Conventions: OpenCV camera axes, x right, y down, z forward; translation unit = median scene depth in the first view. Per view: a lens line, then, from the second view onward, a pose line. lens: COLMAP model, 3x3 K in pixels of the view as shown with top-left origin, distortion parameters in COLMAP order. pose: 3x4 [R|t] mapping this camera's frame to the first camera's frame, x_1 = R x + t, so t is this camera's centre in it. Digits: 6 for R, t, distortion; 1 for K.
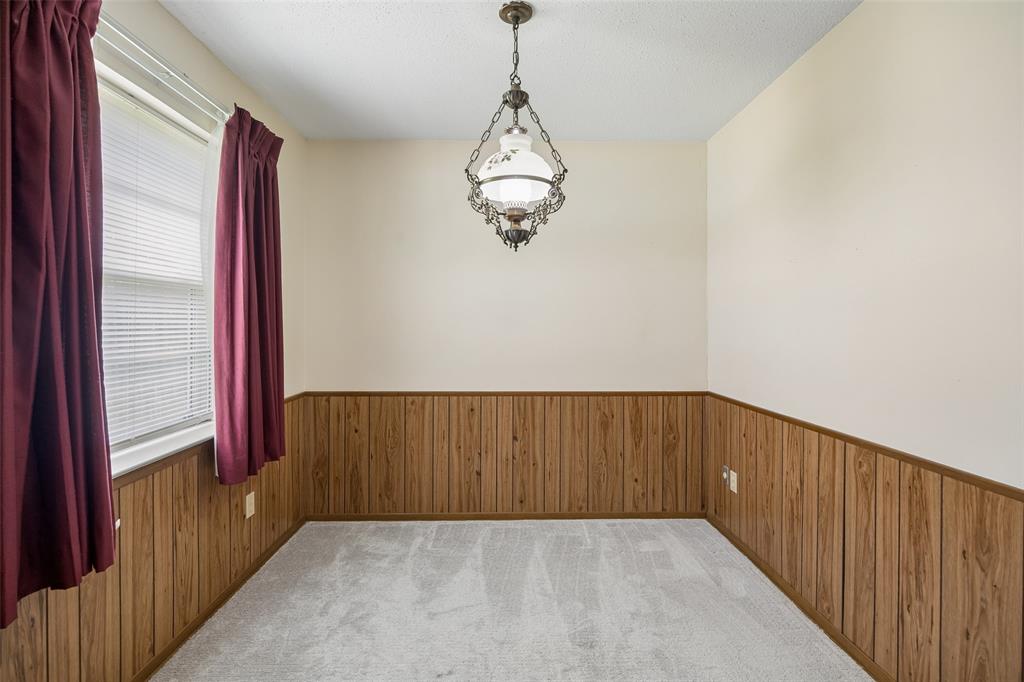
lens RADIAL K [[470.4, 0, 512.6], [0, 470.4, 335.5], [0, 0, 1]] dist [-0.013178, 0.000228]
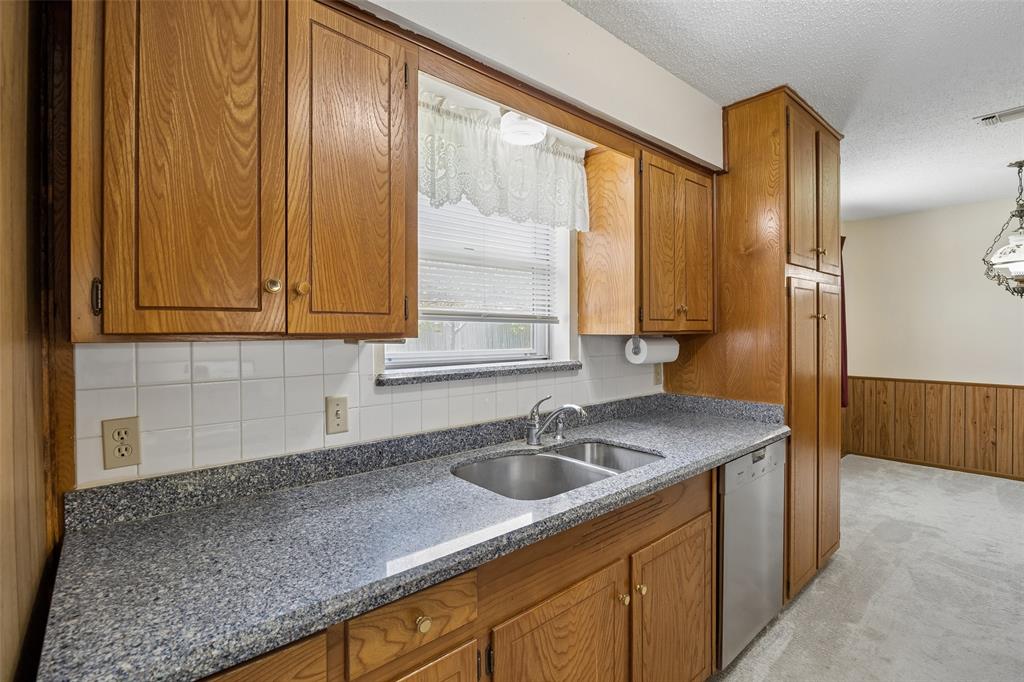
lens RADIAL K [[470.4, 0, 509.8], [0, 470.4, 332.7], [0, 0, 1]] dist [-0.013178, 0.000228]
pose [[0.632750, -0.002590, -0.774352, 0.082449], [-0.002706, 0.999981, -0.005556, -0.020068], [0.774351, 0.005611, 0.632731, -0.963938]]
